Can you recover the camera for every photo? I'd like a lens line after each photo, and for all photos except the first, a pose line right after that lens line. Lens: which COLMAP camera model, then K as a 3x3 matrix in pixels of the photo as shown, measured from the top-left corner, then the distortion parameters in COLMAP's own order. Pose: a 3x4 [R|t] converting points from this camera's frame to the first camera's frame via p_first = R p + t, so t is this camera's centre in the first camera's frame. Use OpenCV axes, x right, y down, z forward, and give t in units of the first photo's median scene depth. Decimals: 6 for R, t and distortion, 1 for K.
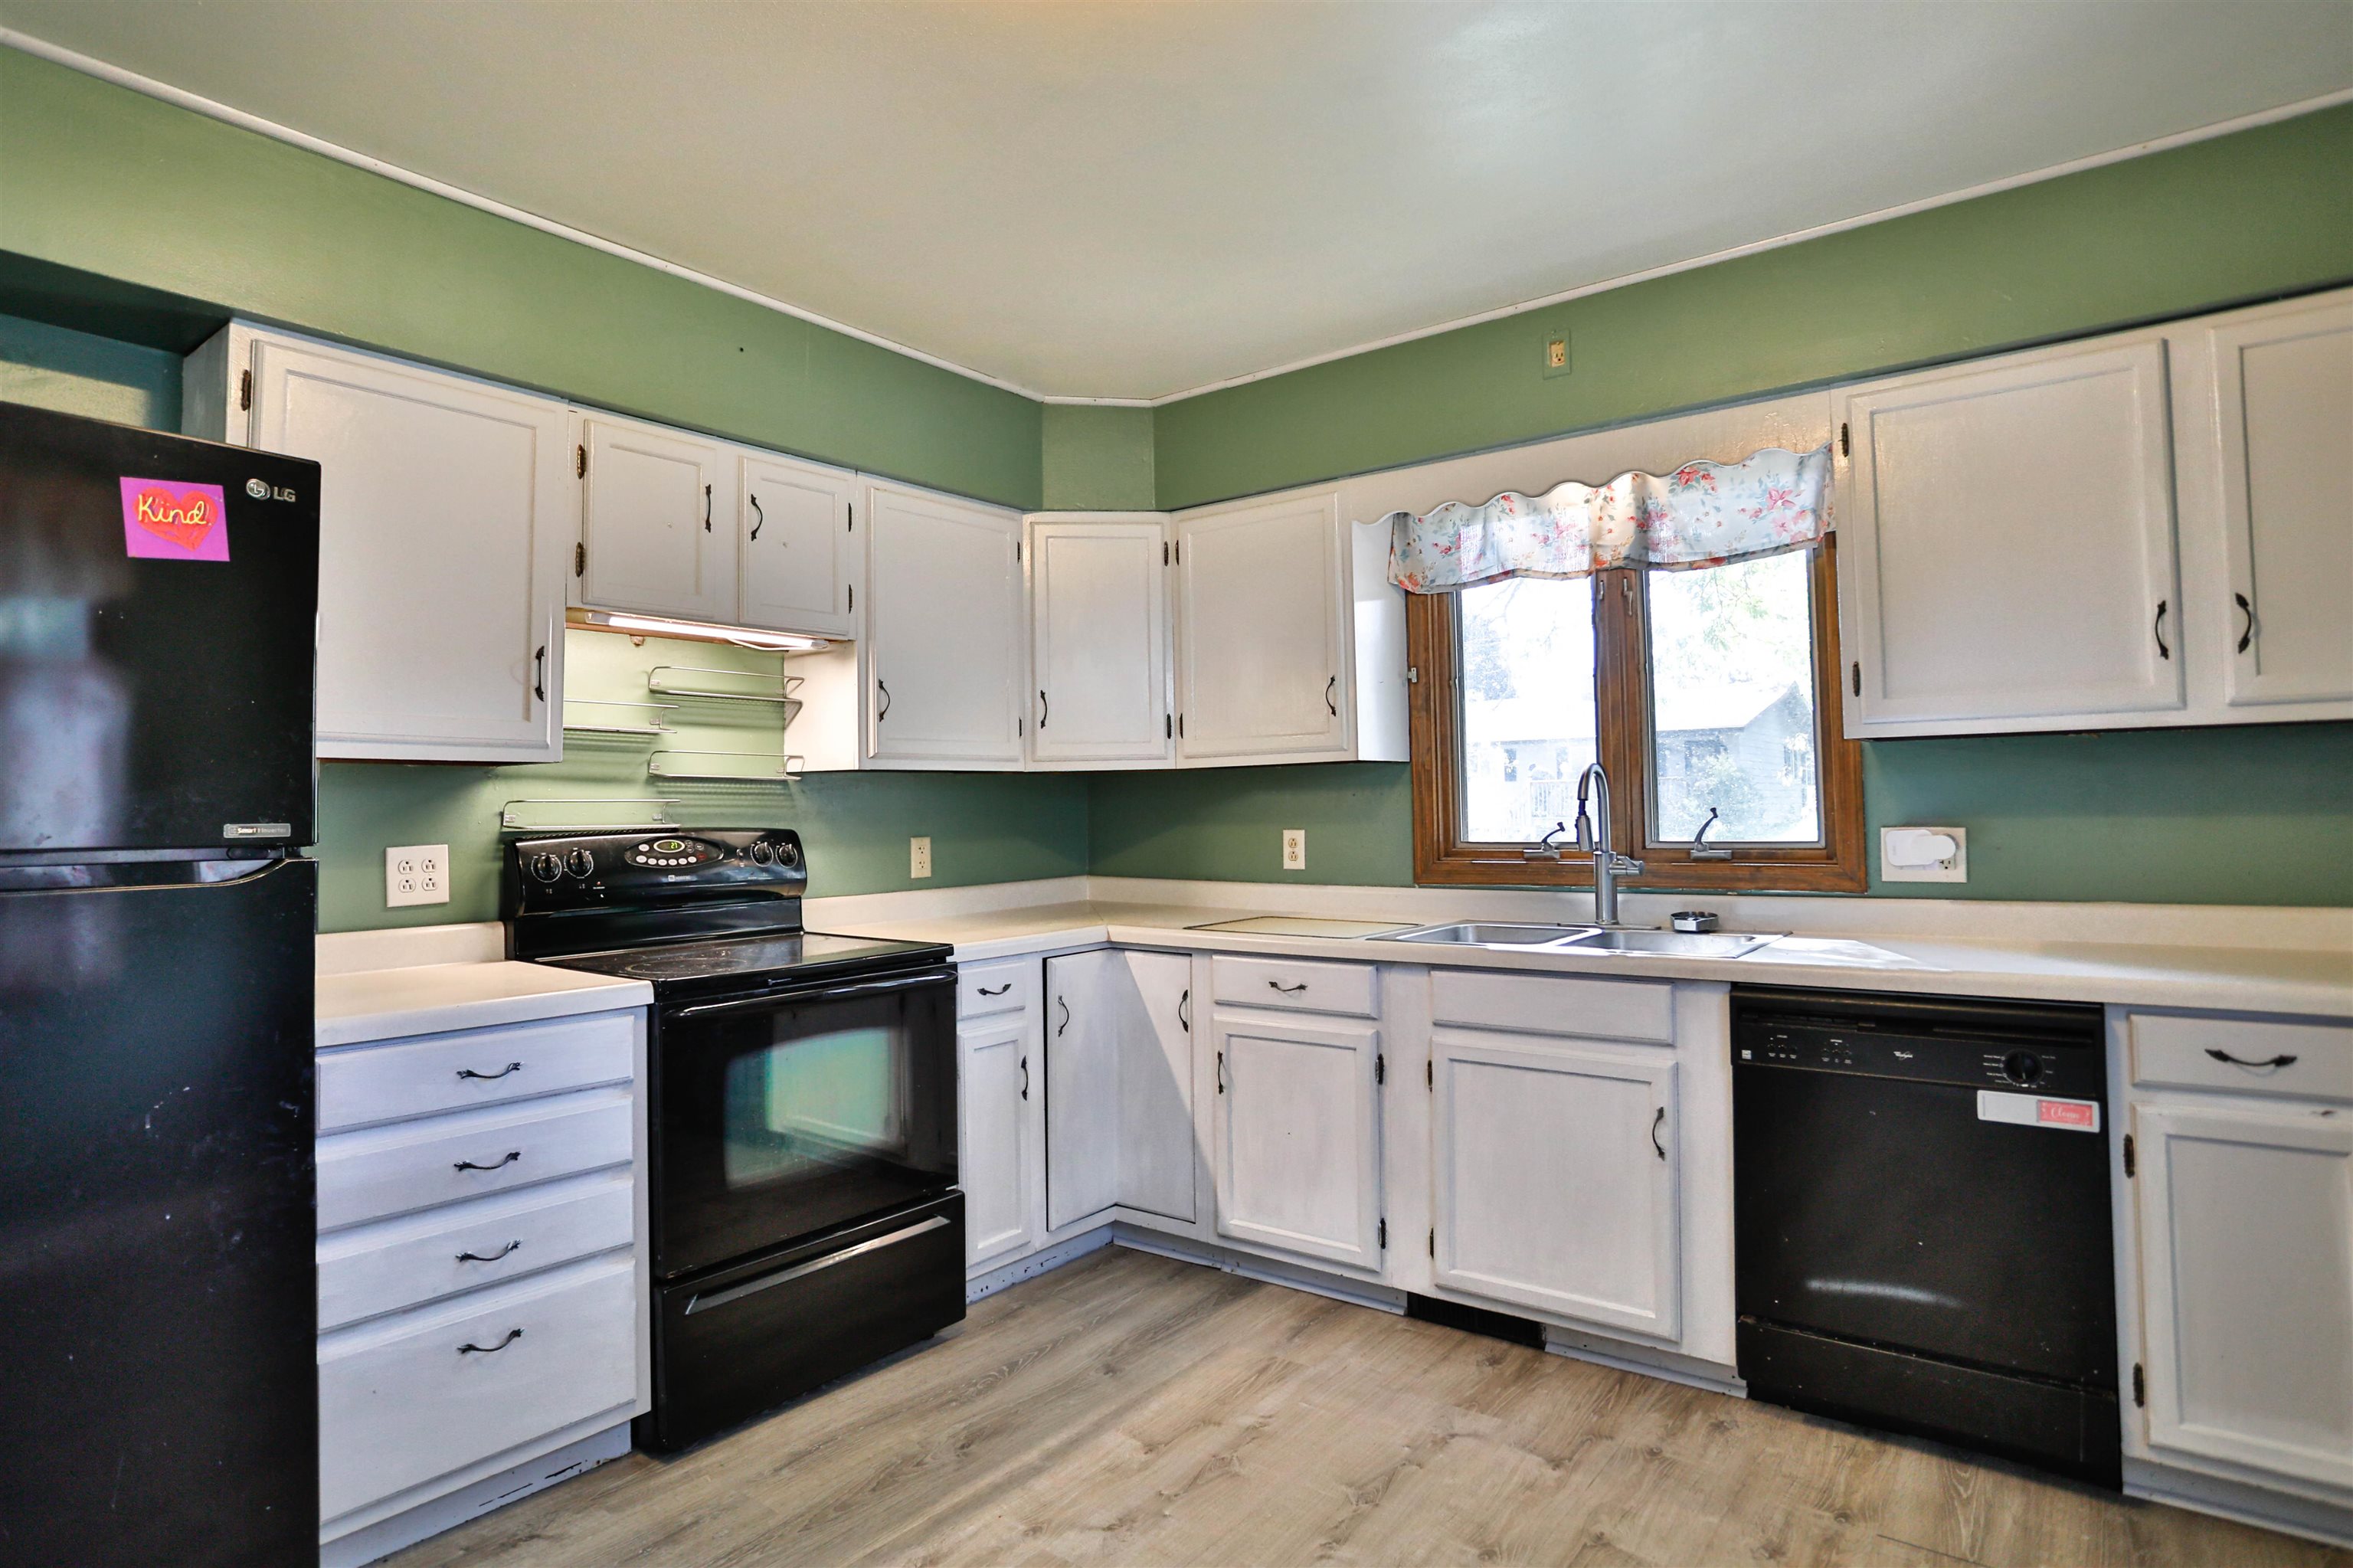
lens RADIAL K [[1273.2, 0, 1135.7], [0, 1273.2, 759.2], [0, 0, 1]] dist [-0.057066, 0.027535]
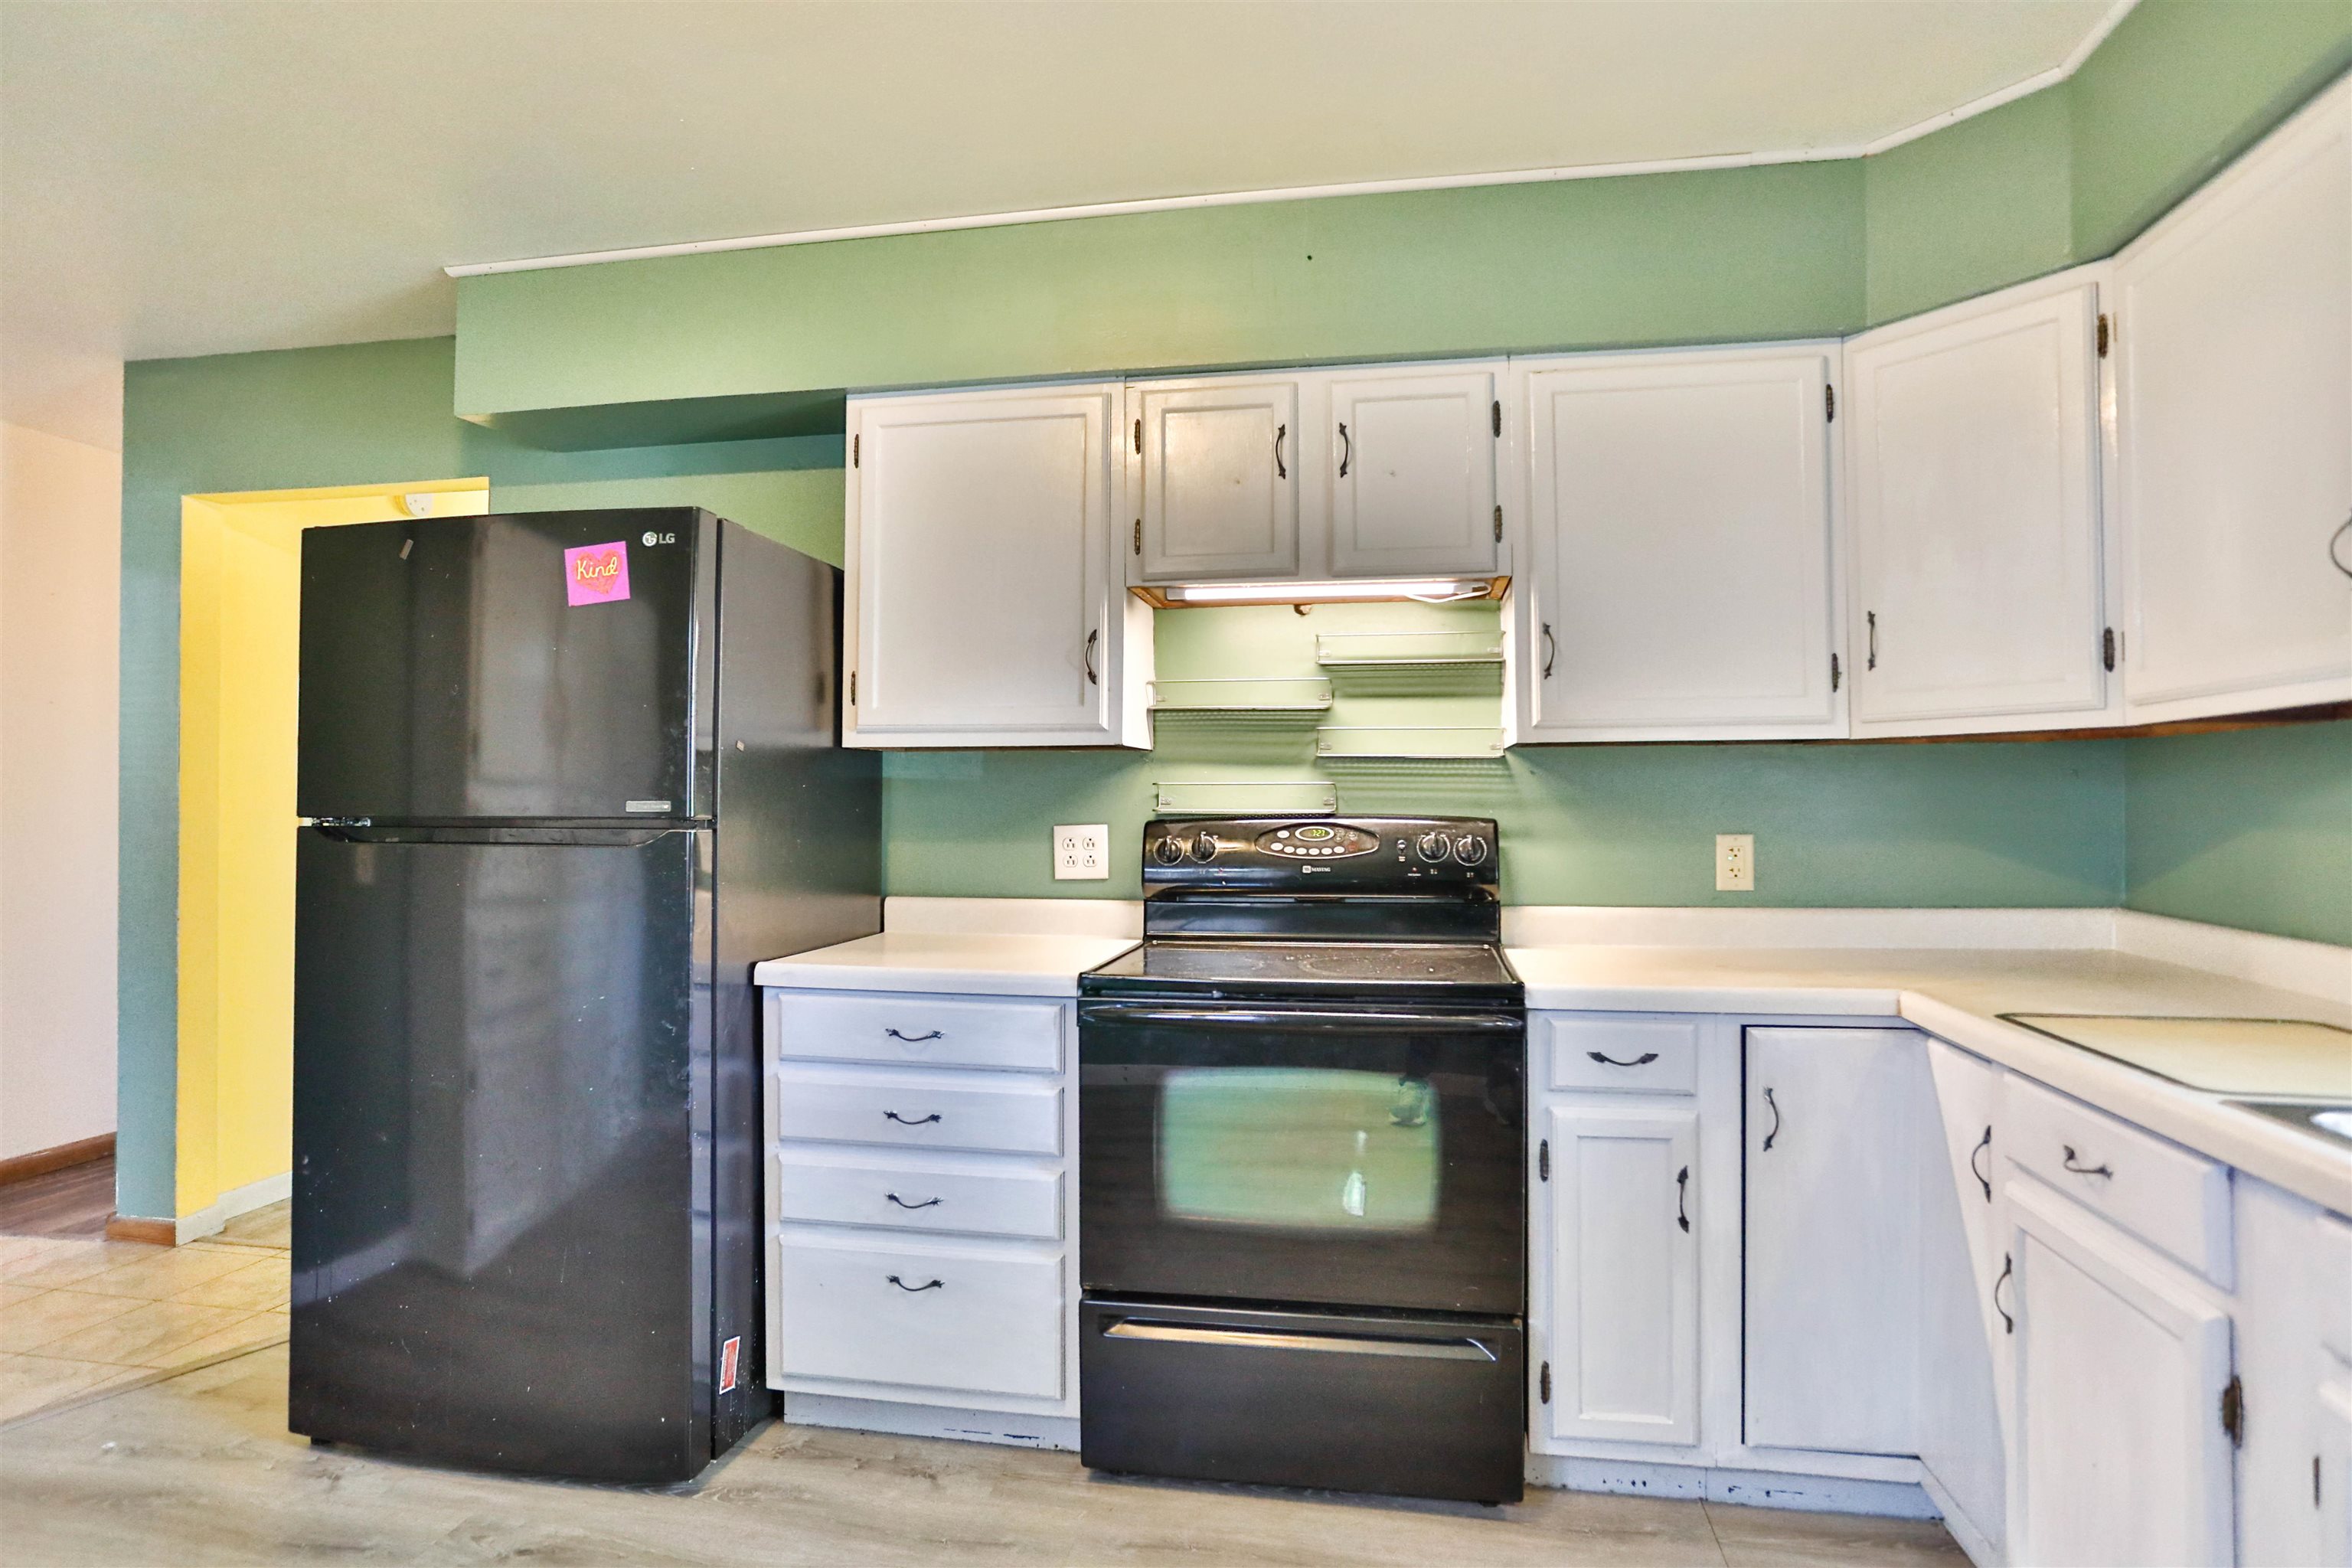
lens RADIAL K [[1272.6, 0, 1187.1], [0, 1272.6, 784.1], [0, 0, 1]] dist [-0.057066, 0.027535]
pose [[0.470734, 0.001242, -0.882275, 0.420356], [0.028004, 0.999474, 0.016349, 0.017288], [0.881831, -0.032403, 0.470451, 0.530415]]
